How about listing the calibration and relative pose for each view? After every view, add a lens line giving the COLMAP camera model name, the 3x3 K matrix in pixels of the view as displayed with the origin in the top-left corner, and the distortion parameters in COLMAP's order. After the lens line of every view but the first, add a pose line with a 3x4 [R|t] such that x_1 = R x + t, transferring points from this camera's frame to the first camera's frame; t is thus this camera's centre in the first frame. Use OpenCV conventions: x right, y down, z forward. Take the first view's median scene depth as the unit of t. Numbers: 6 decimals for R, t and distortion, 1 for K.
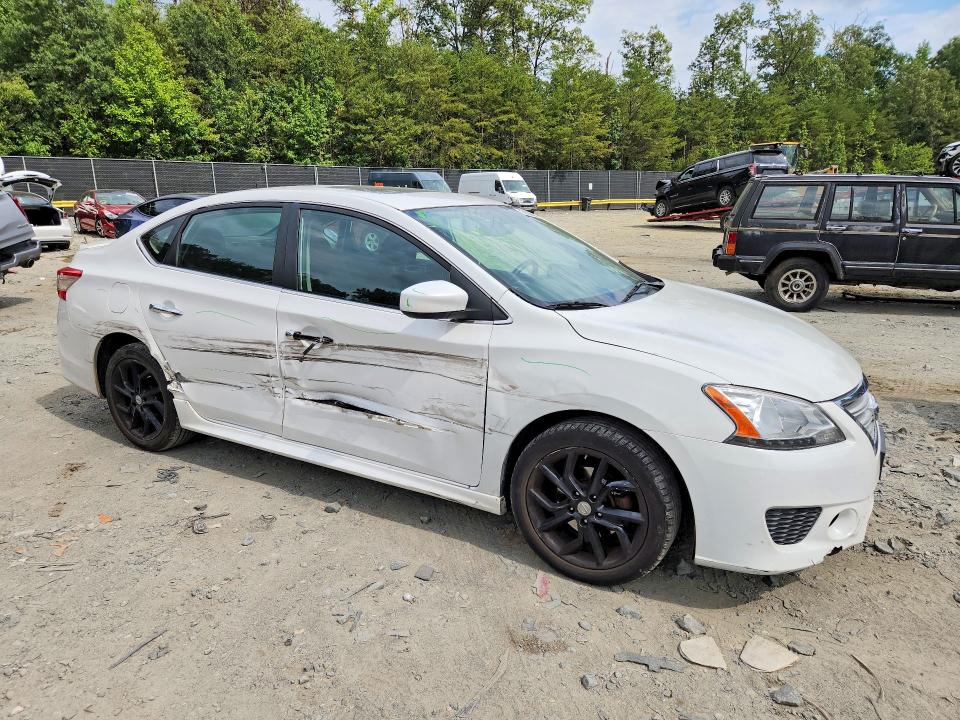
lens RADIAL K [[732.9, 0, 459.9], [0, 732.9, 361.0], [0, 0, 1]] dist [0.059188, -0.073127]
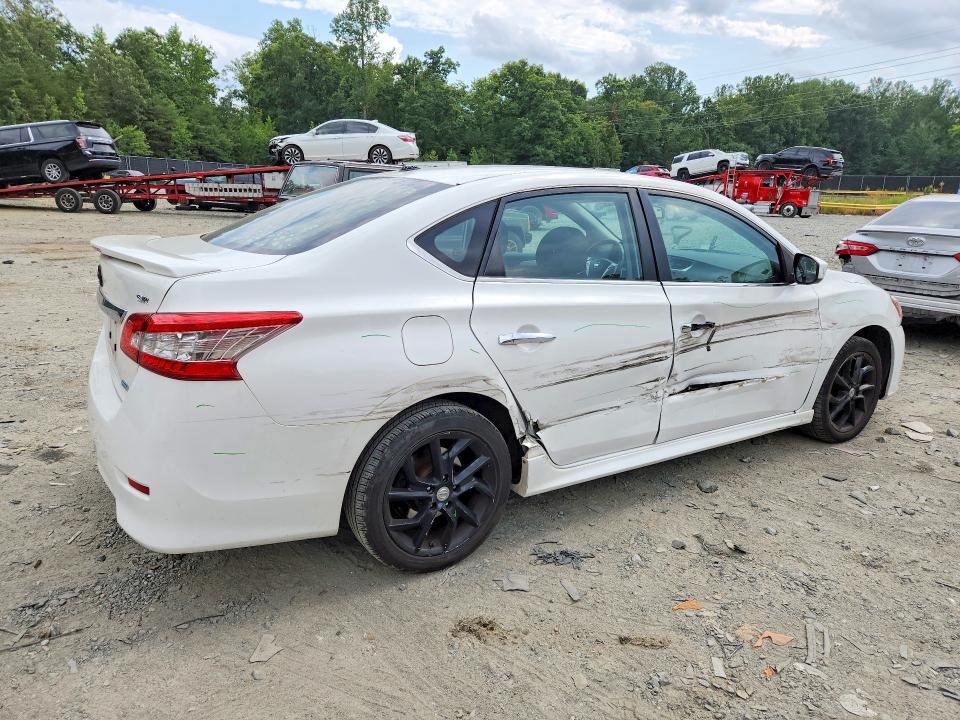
lens RADIAL K [[734.4, 0, 463.5], [0, 734.4, 360.3], [0, 0, 1]] dist [0.036780, -0.037811]
pose [[0.343124, -0.197155, 0.918366, -1.095767], [0.169357, 0.974685, 0.145969, -0.164860], [-0.923896, 0.105447, 0.367827, 0.837432]]
